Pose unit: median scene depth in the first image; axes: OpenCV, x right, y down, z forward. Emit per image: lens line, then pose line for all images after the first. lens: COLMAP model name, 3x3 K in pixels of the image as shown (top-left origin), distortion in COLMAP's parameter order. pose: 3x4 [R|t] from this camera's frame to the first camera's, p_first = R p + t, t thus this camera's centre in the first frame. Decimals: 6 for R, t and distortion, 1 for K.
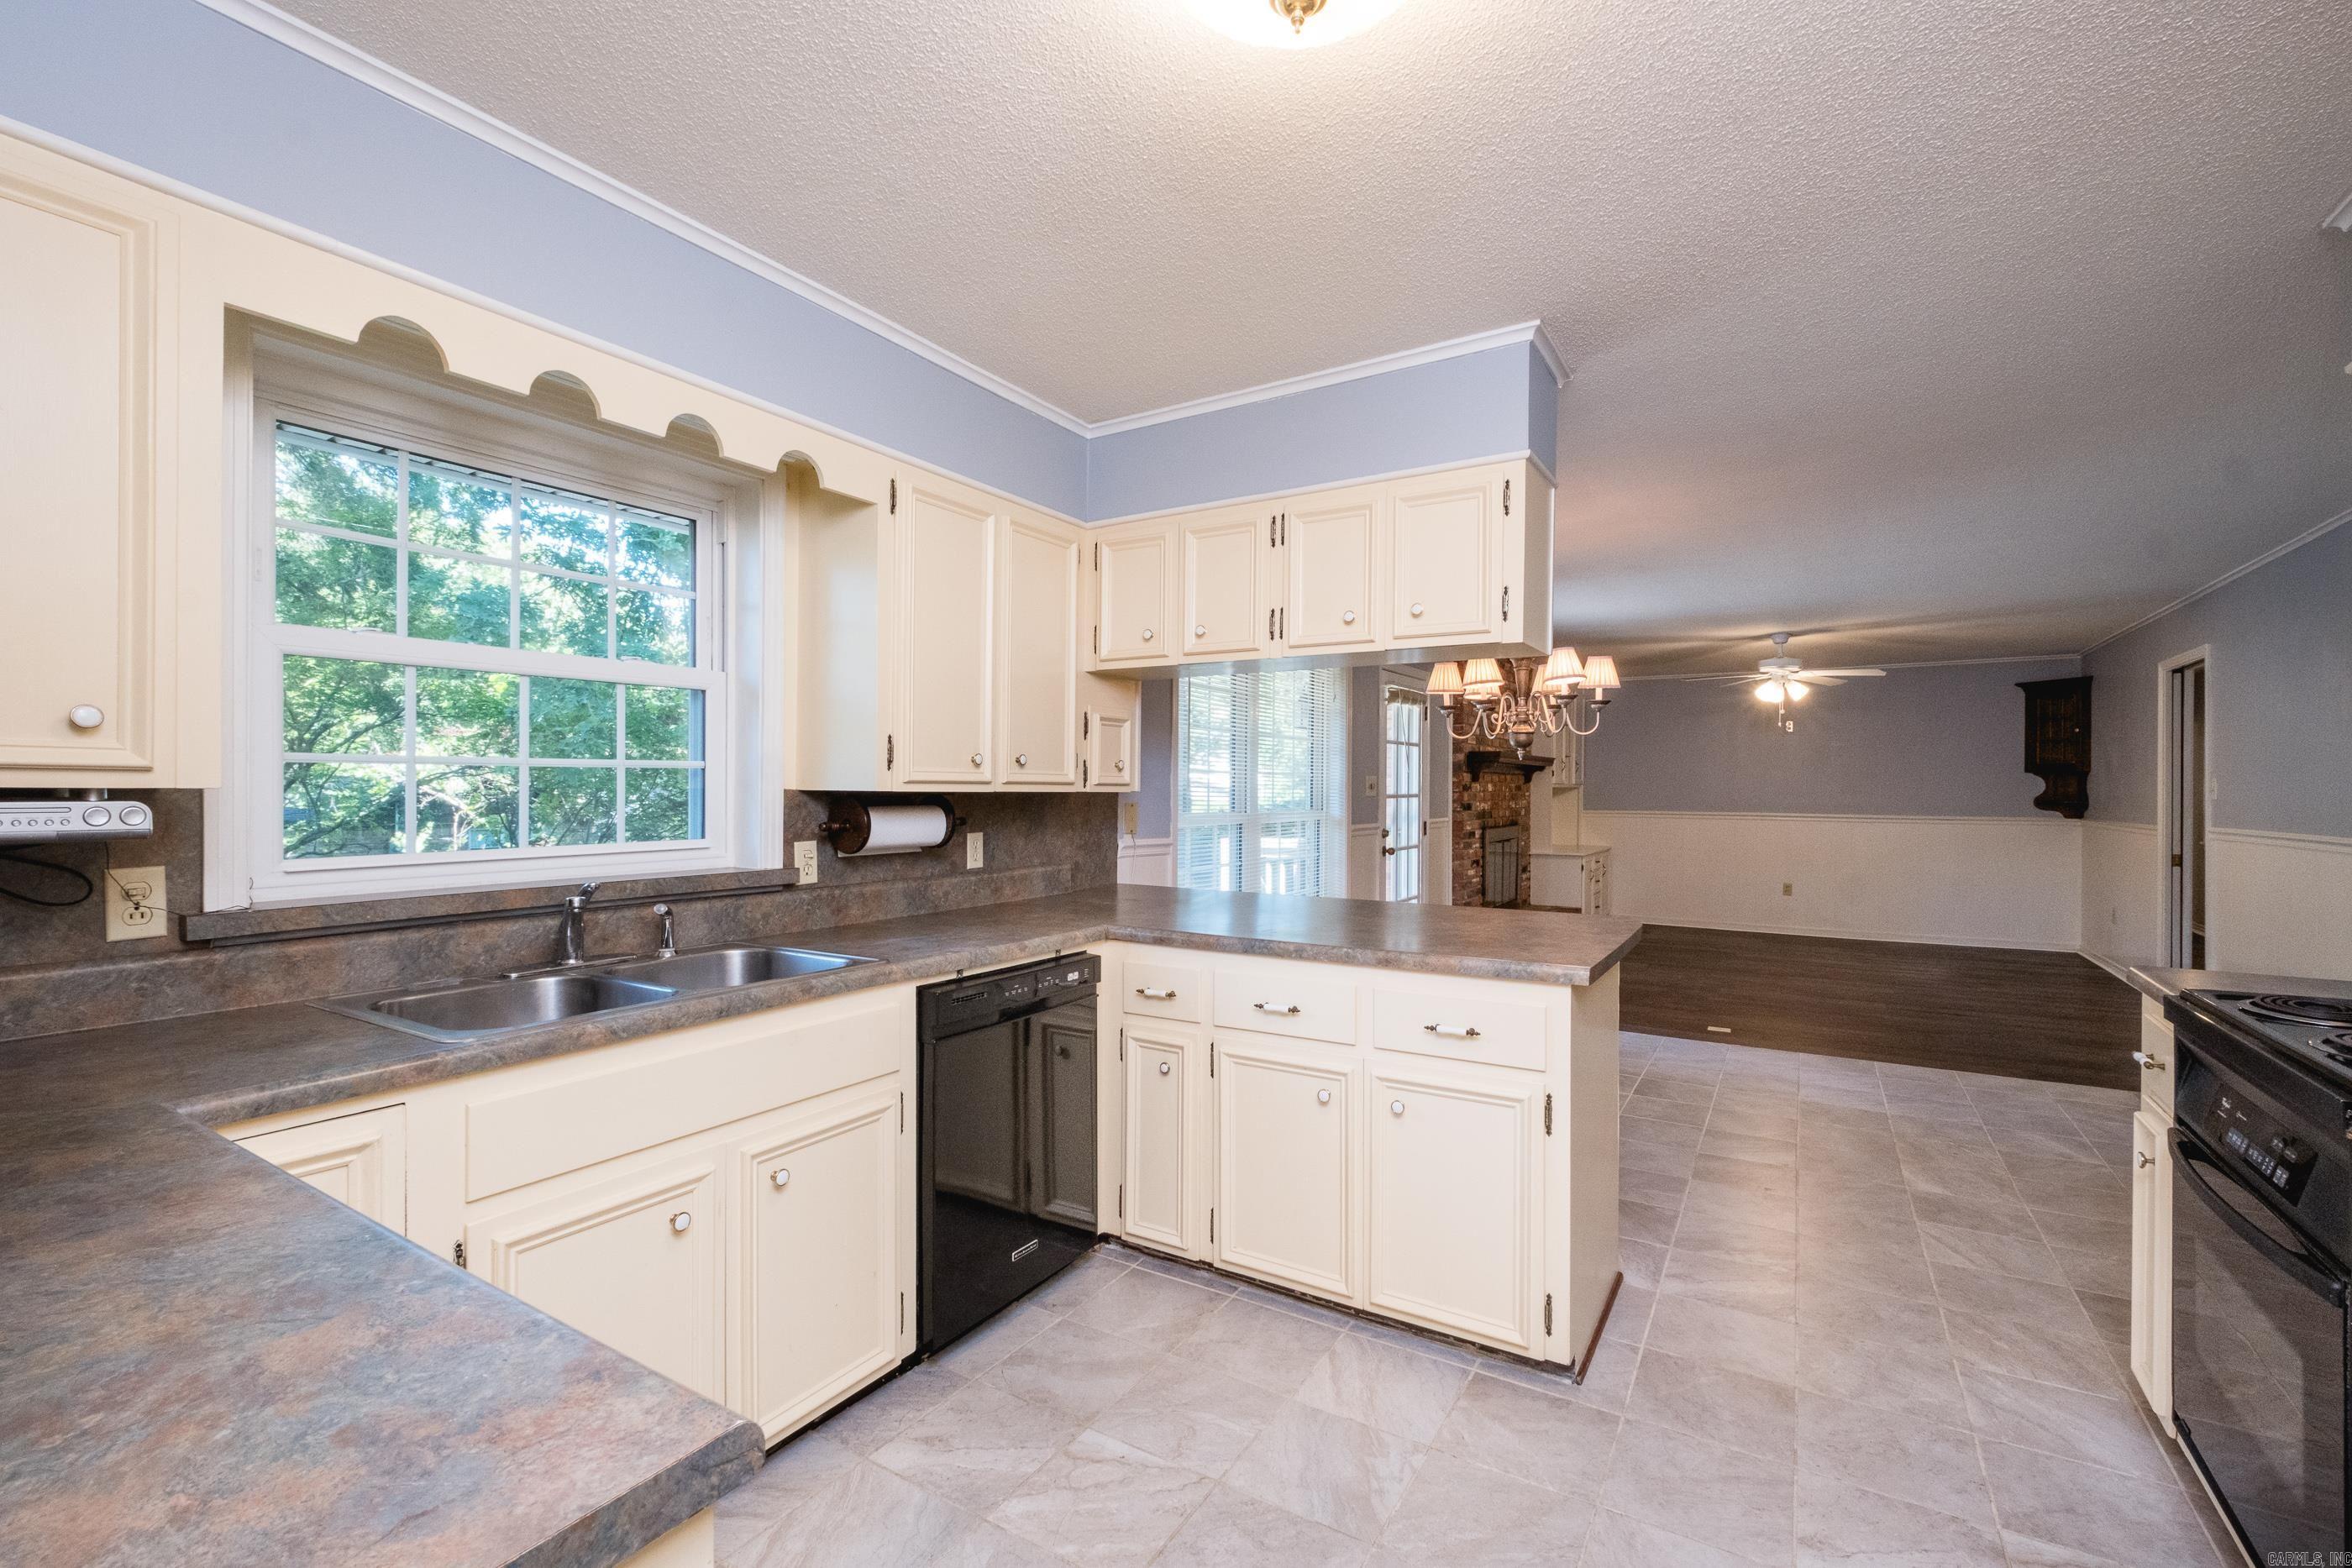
lens RADIAL K [[1009.1, 0, 1176.0], [0, 1009.1, 784.0], [0, 0, 1]] dist [0.002732, 0.000007]
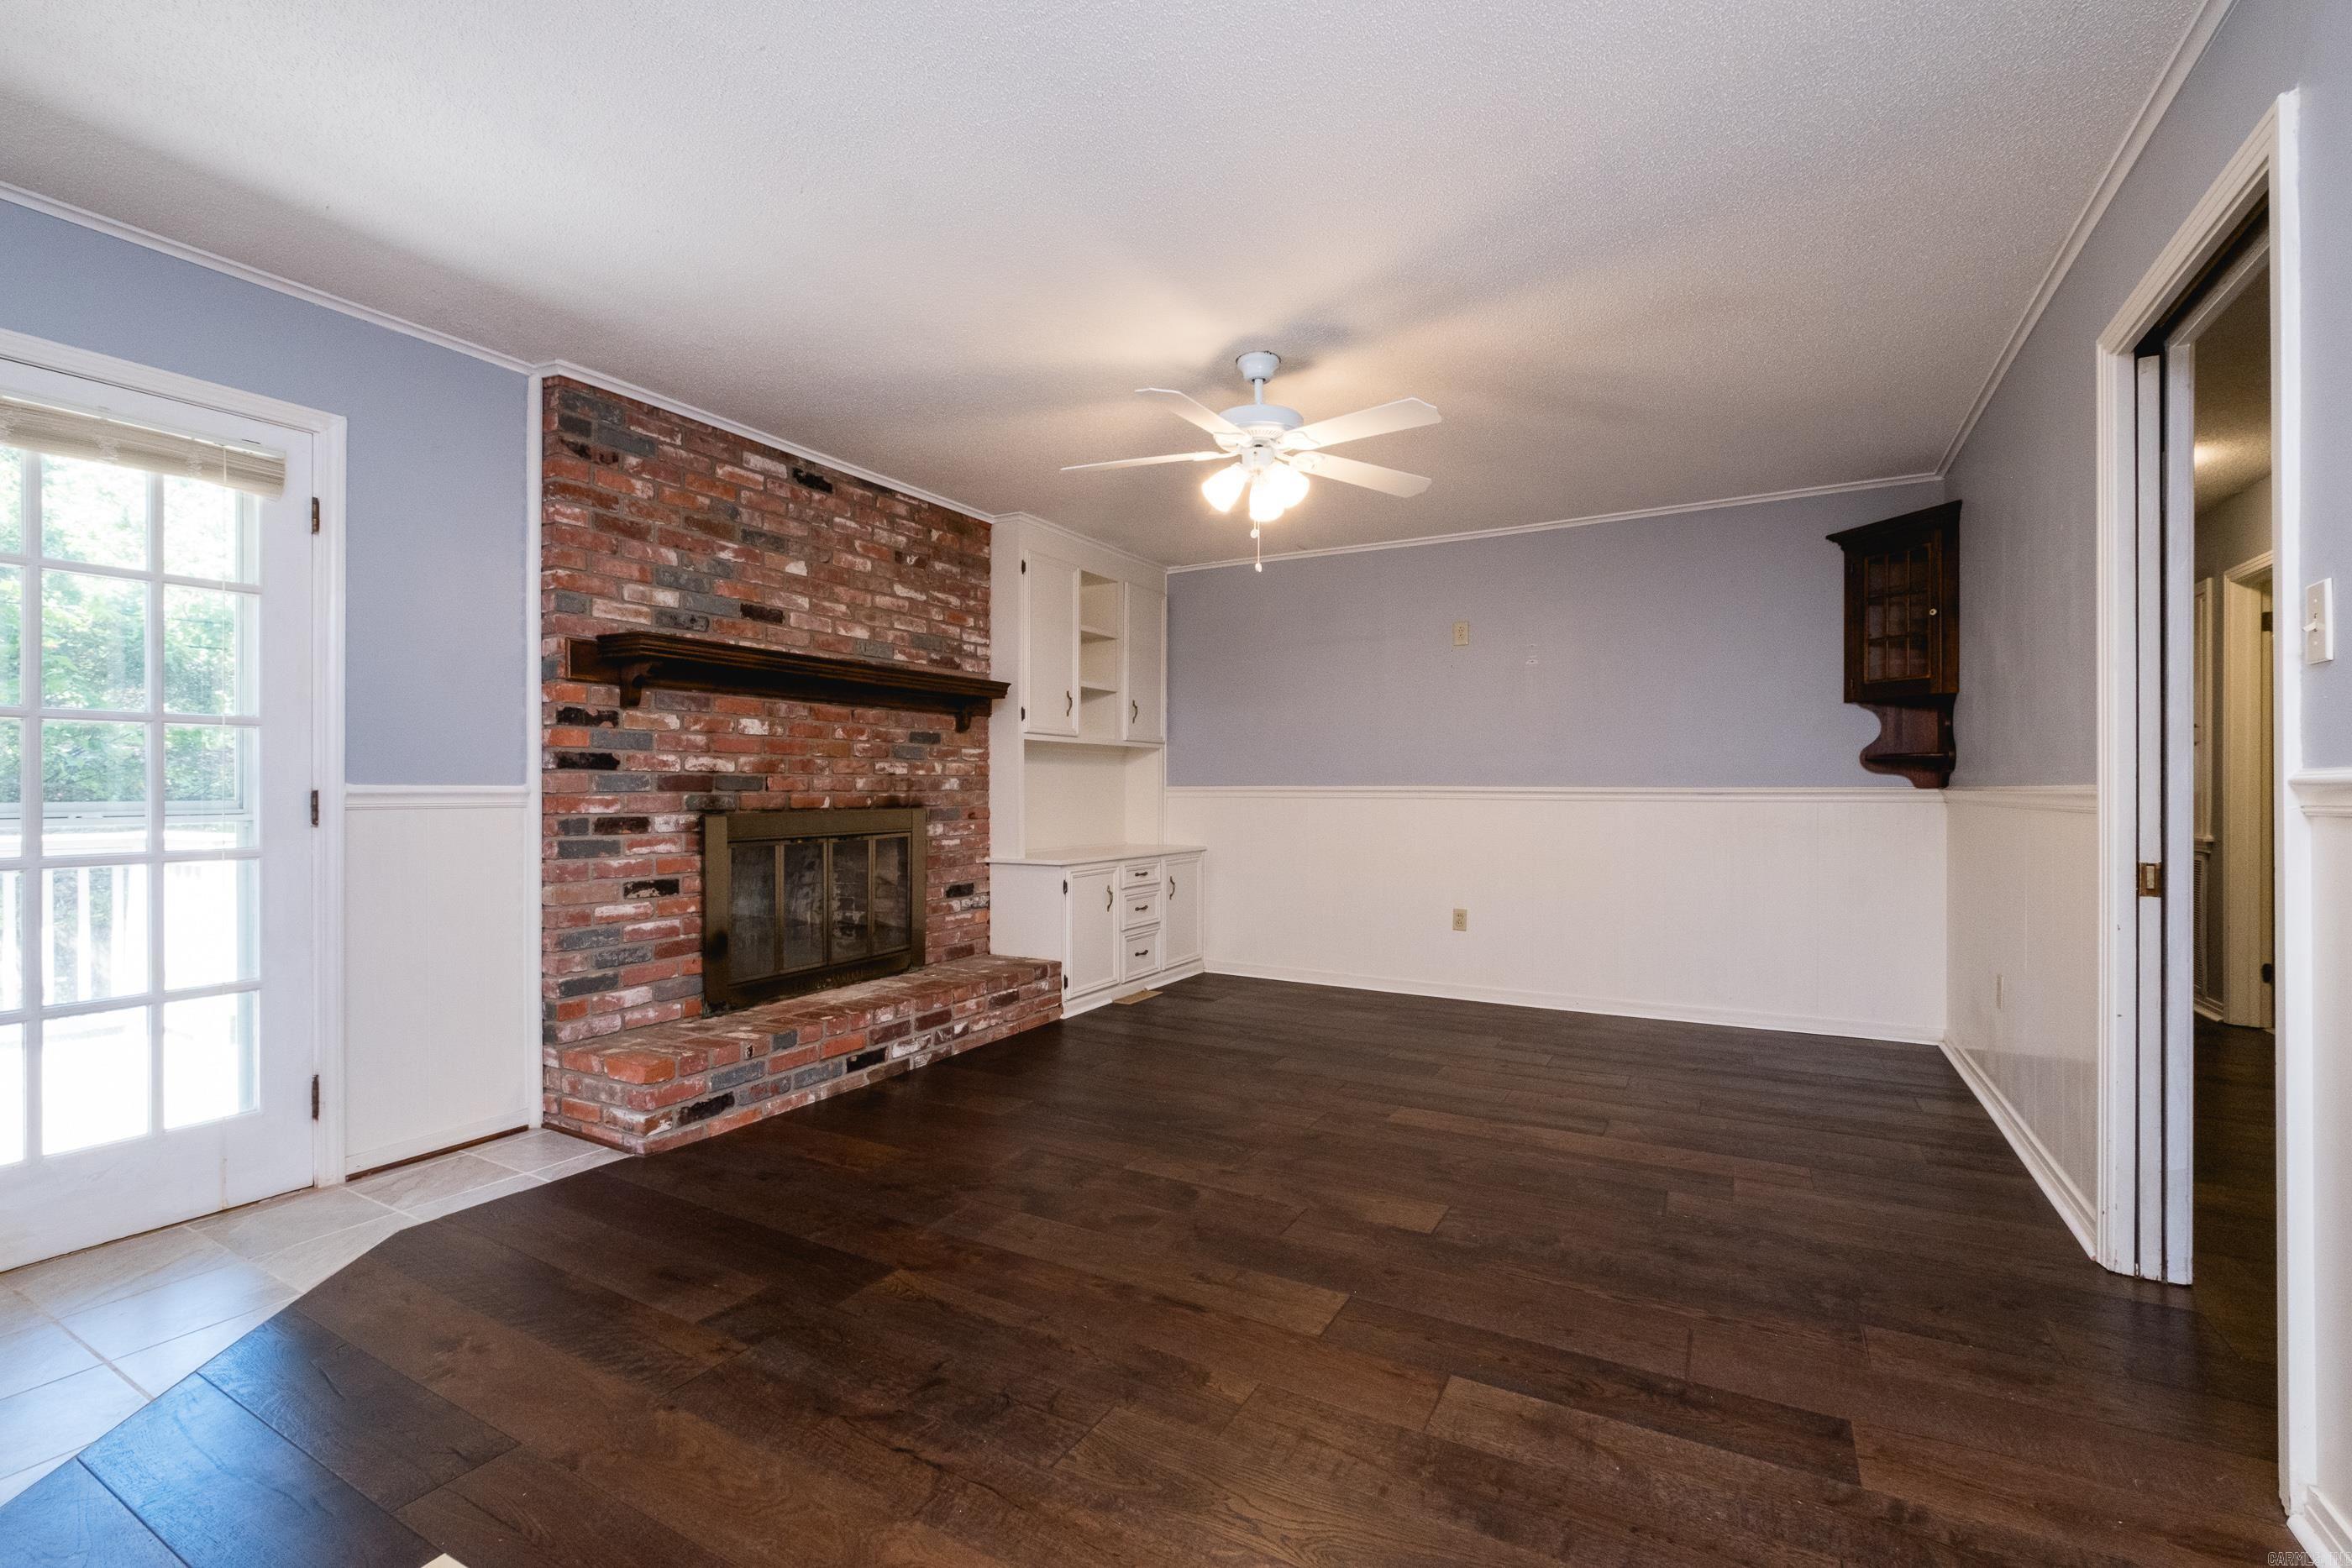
lens RADIAL K [[1011.1, 0, 1176.0], [0, 1011.1, 784.0], [0, 0, 1]] dist [0.009330, -0.000079]
pose [[0.998836, -0.004028, 0.048063, 0.521491], [0.003995, 0.999992, 0.000789, 0.033149], [-0.048066, -0.000596, 0.998844, 0.545168]]
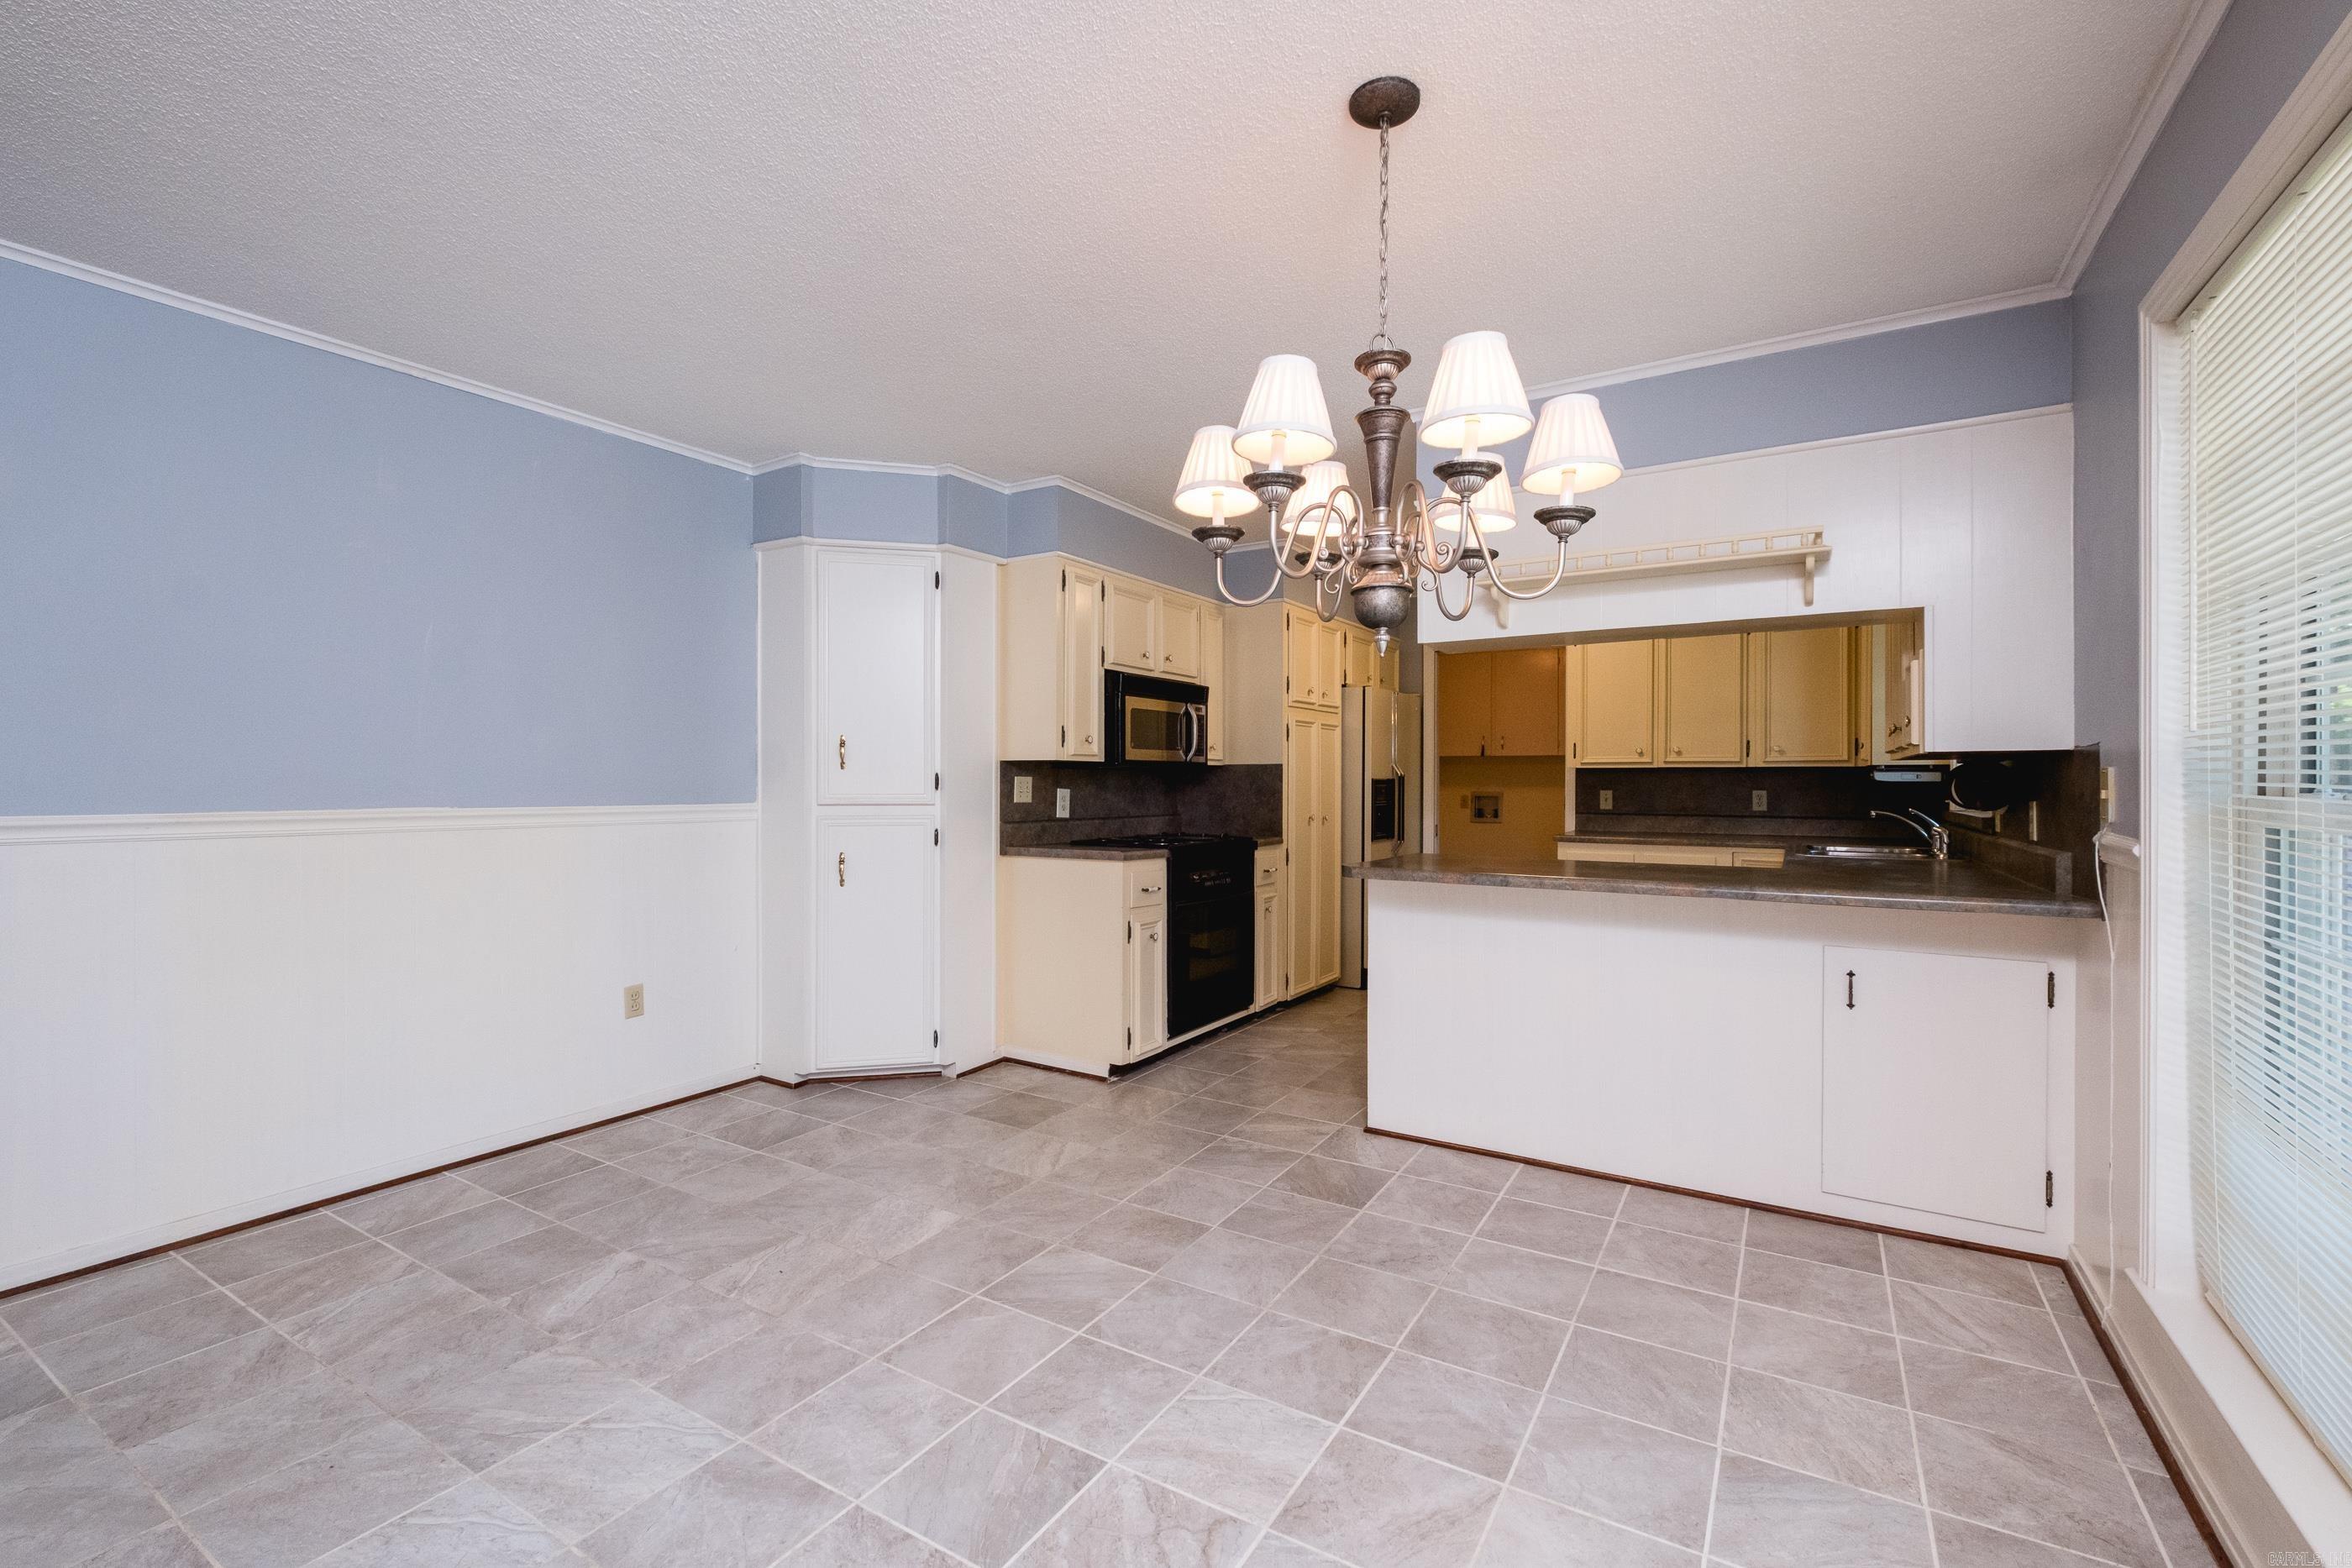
lens RADIAL K [[1008.4, 0, 1187.9], [0, 1008.4, 780.8], [0, 0, 1]] dist [0.008474, -0.004999]
pose [[-0.999898, -0.005071, -0.013340, 0.244406], [-0.004982, 0.999965, -0.006682, 0.017773], [0.013373, -0.006615, -0.999889, 0.816645]]
